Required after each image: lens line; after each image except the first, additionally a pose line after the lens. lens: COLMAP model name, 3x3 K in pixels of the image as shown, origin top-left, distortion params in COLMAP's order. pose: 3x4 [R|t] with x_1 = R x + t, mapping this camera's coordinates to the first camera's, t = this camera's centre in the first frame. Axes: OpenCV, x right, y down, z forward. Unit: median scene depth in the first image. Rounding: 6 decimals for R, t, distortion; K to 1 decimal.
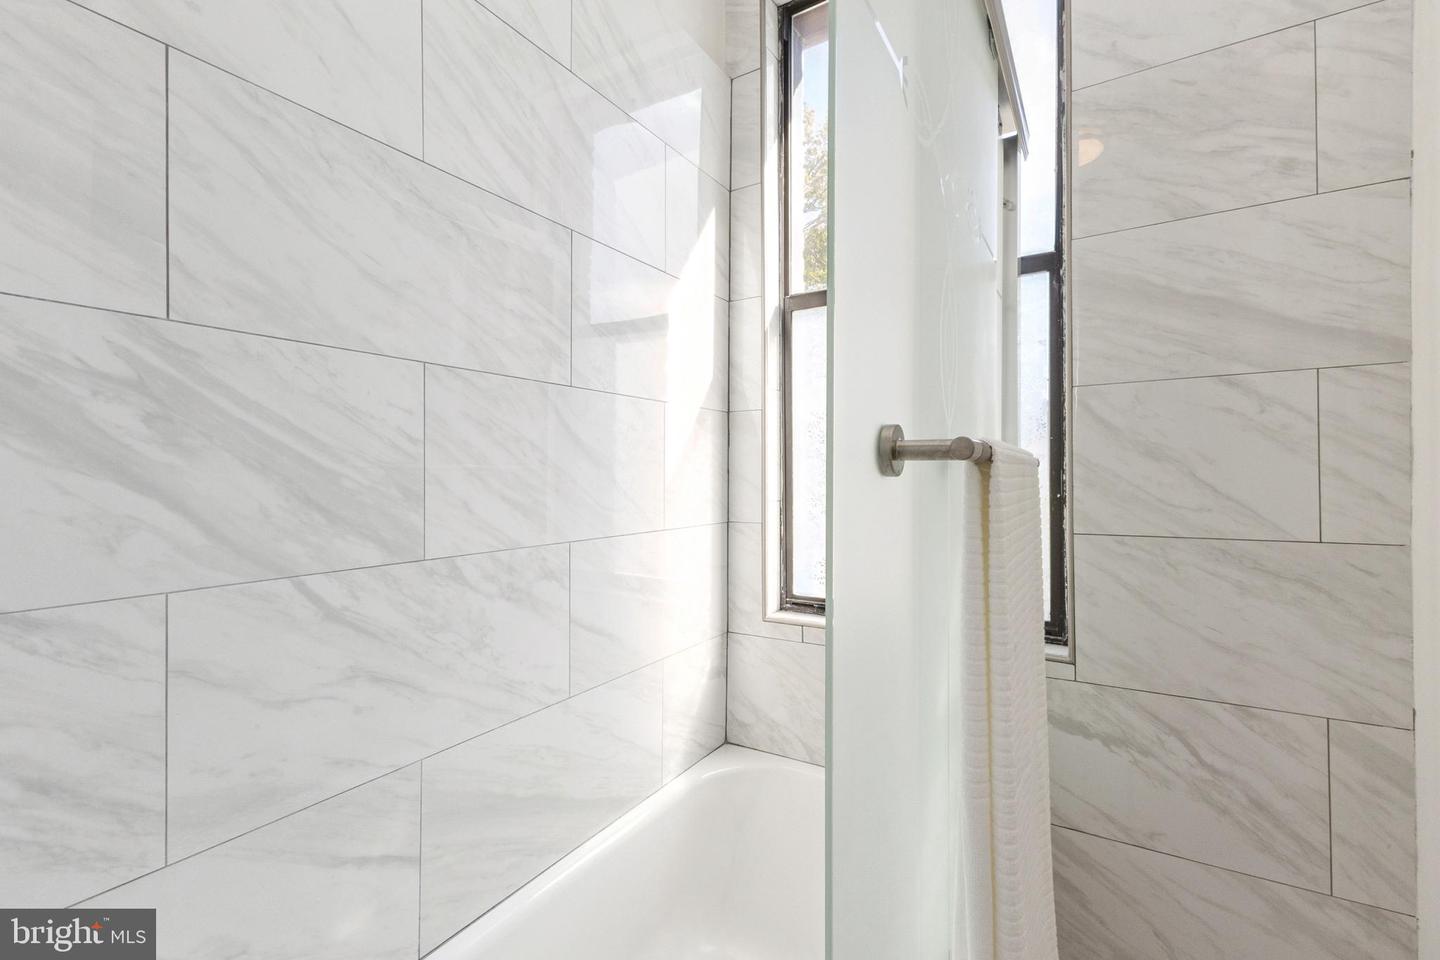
lens RADIAL K [[625.1, 0, 722.1], [0, 625.1, 479.6], [0, 0, 1]] dist [0.001803, -0.000641]
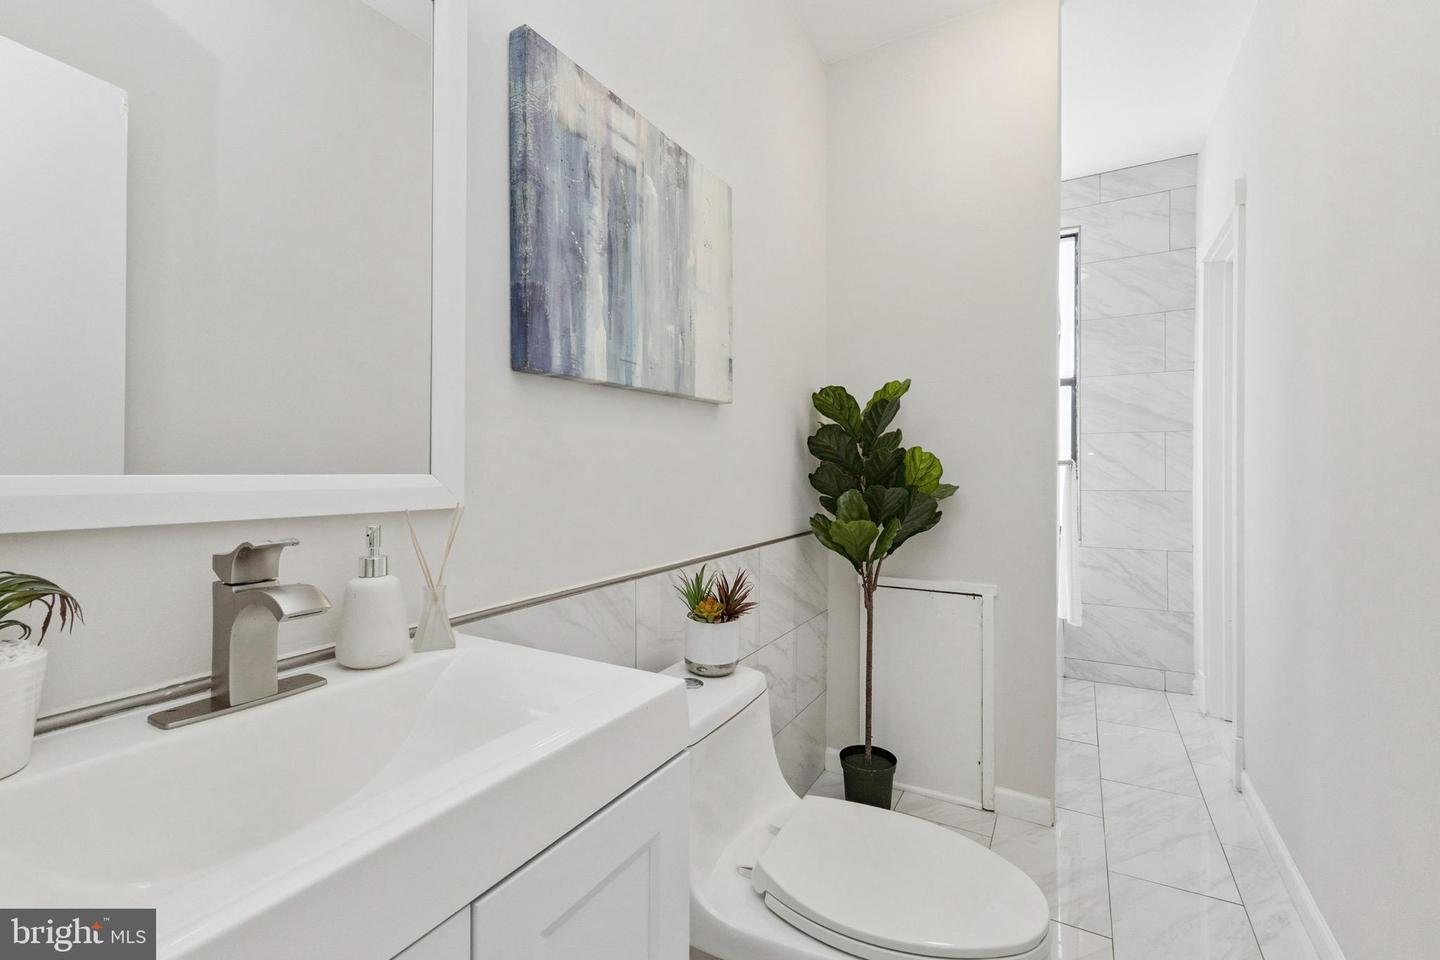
lens RADIAL K [[625.1, 0, 721.3], [0, 625.1, 471.7], [0, 0, 1]] dist [0.001803, -0.000641]
pose [[0.999888, -0.001168, -0.014926, -0.987144], [0.001377, 0.999901, 0.013977, -0.030630], [0.014908, -0.013996, 0.999791, -1.791744]]
